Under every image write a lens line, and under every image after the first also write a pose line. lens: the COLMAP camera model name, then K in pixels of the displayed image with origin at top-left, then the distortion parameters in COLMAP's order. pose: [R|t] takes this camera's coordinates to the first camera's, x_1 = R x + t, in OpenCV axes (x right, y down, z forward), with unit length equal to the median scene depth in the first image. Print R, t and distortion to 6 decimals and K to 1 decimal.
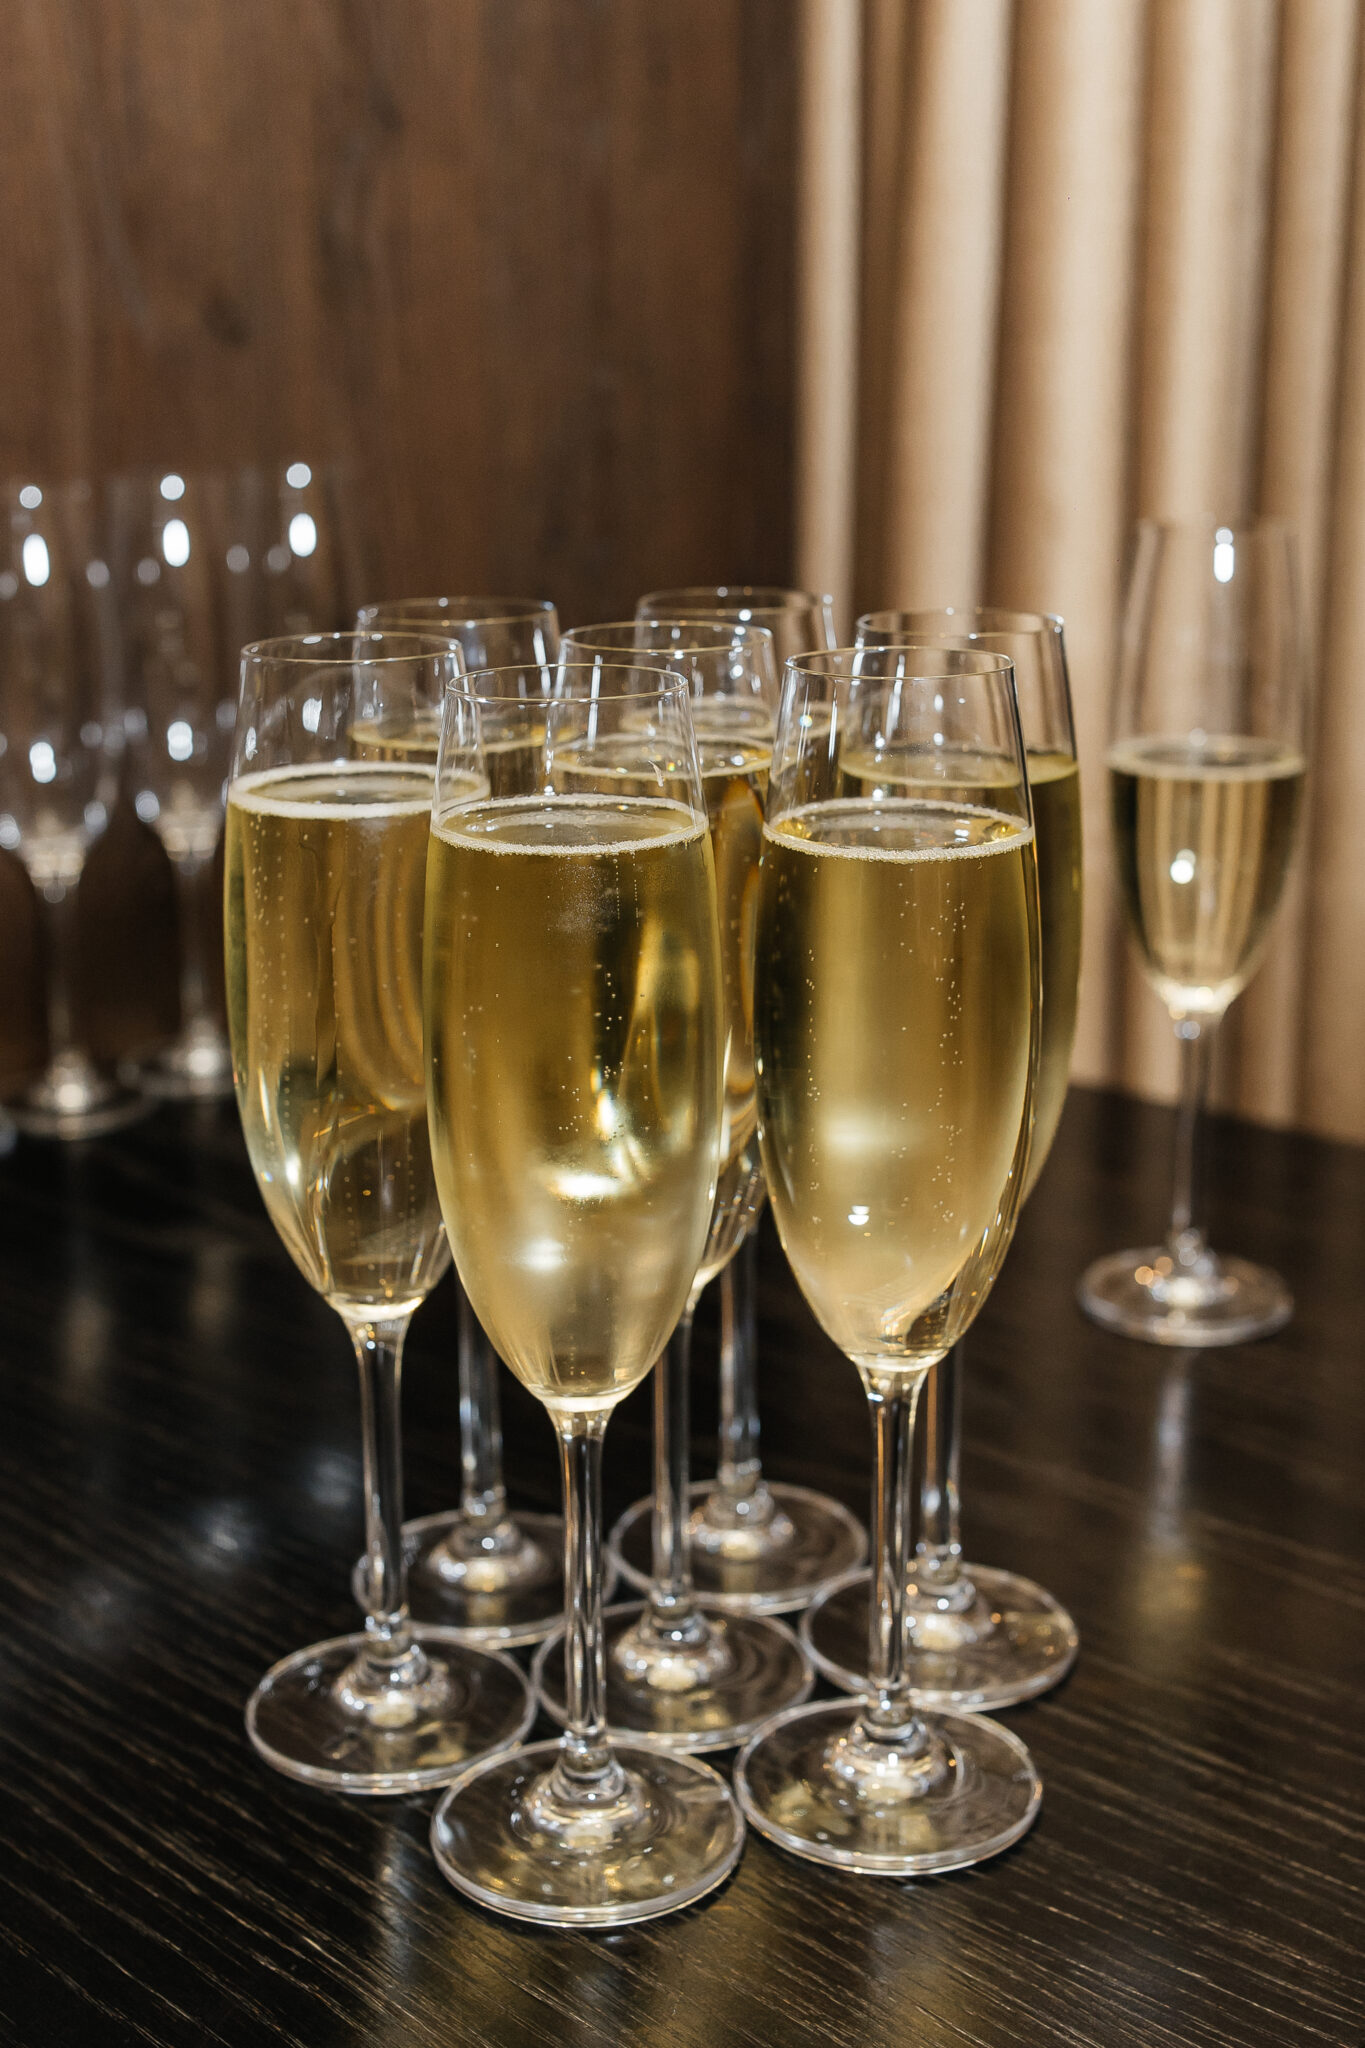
lens RADIAL K [[2557.1, 0, 682.6], [0, 2557.1, 967.3], [0, 0, 1]] dist [-0.019552, 0.006093]
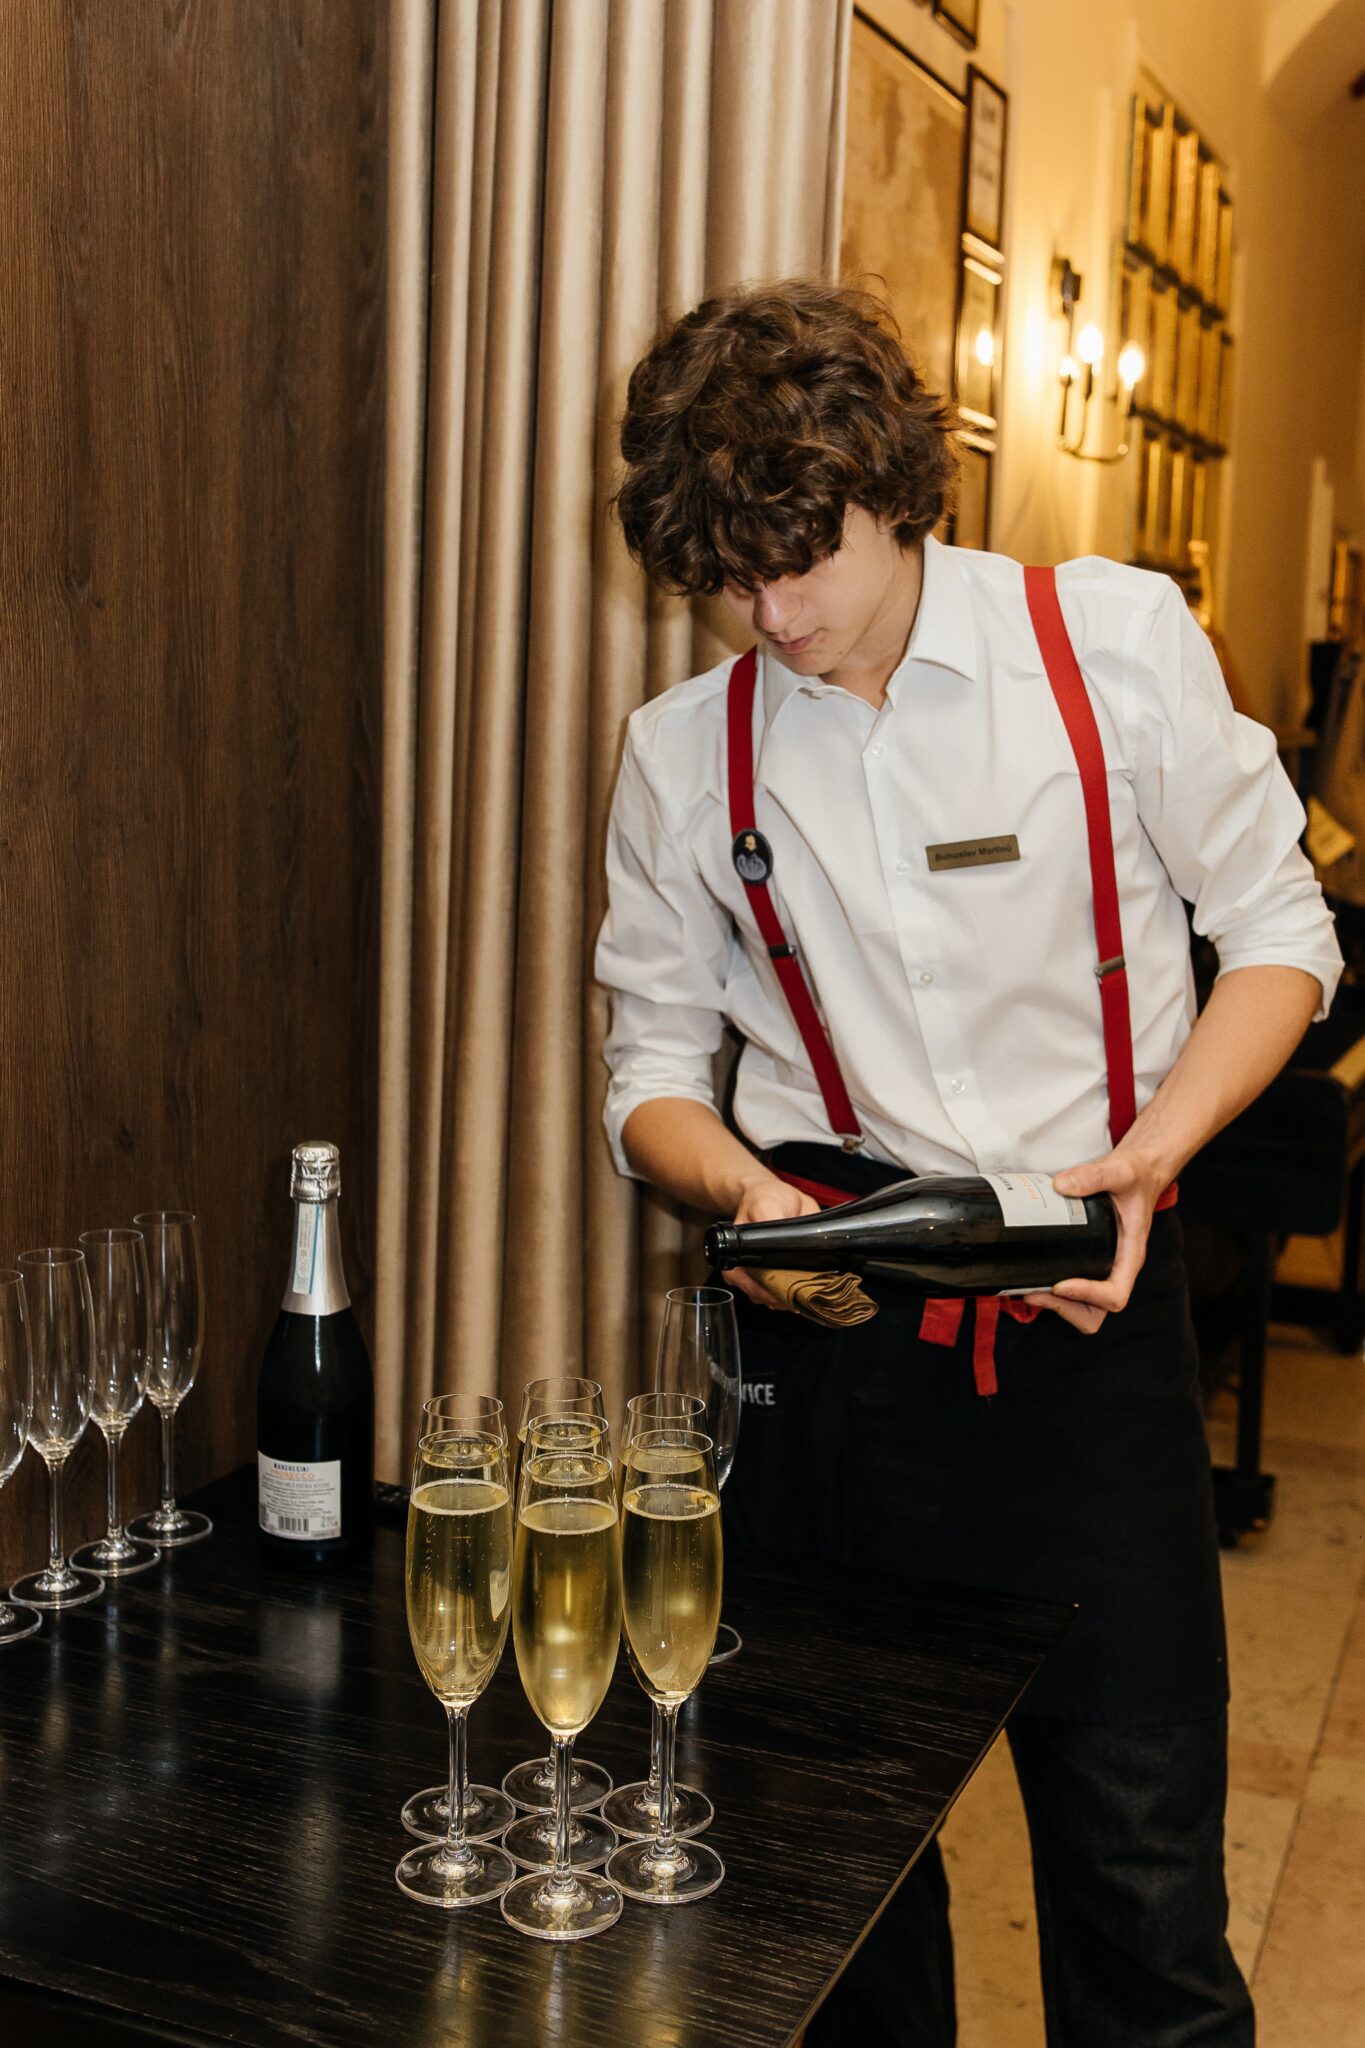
lens RADIAL K [[2557.1, 0, 682.6], [0, 2557.1, 967.3], [0, 0, 1]] dist [-0.019552, 0.006093]
pose [[0.919766, -0.004053, 0.392447, -0.849312], [0.034605, 0.996890, -0.070808, -0.376174], [-0.390939, 0.078707, 0.917045, -1.336049]]
